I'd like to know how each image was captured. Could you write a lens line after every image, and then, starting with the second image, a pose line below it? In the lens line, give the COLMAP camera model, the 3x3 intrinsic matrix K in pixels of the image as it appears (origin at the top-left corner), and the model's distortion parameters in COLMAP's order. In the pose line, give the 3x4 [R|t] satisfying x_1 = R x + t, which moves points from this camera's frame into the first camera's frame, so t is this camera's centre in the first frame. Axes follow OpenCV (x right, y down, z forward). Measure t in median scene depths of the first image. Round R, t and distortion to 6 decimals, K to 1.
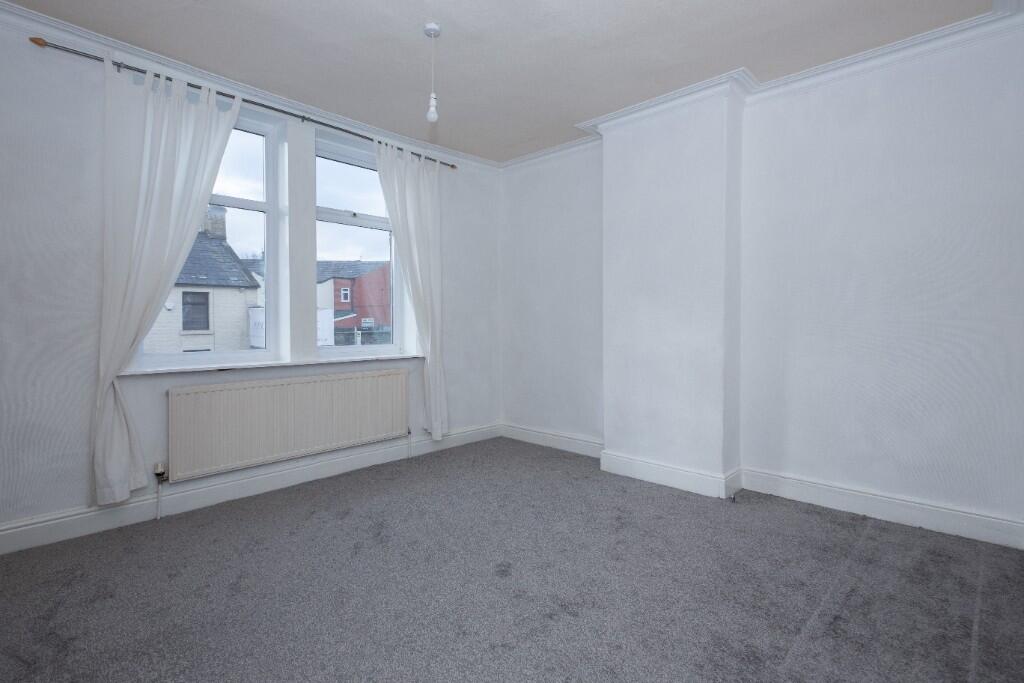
lens RADIAL K [[522.0, 0, 510.1], [0, 522.0, 325.3], [0, 0, 1]] dist [0.025686, -0.001552]
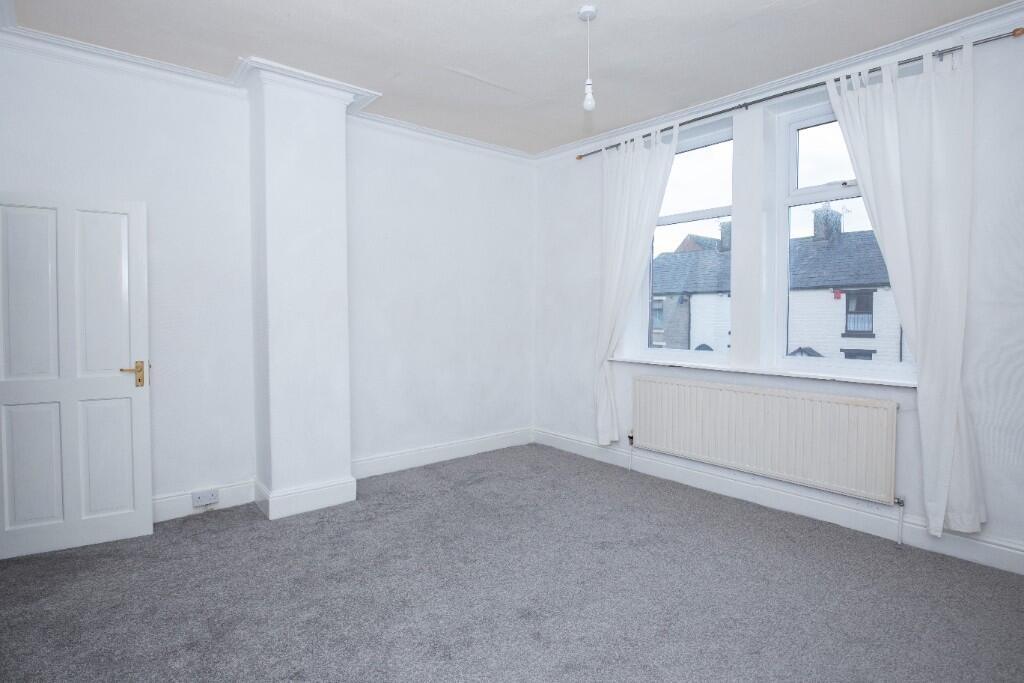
lens RADIAL K [[522.0, 0, 510.1], [0, 522.0, 325.3], [0, 0, 1]] dist [0.025686, -0.001552]
pose [[-0.097353, 0.011770, -0.995180, 0.638039], [-0.020626, 0.999691, 0.013841, -0.012854], [0.995036, 0.021874, -0.097080, 0.763959]]
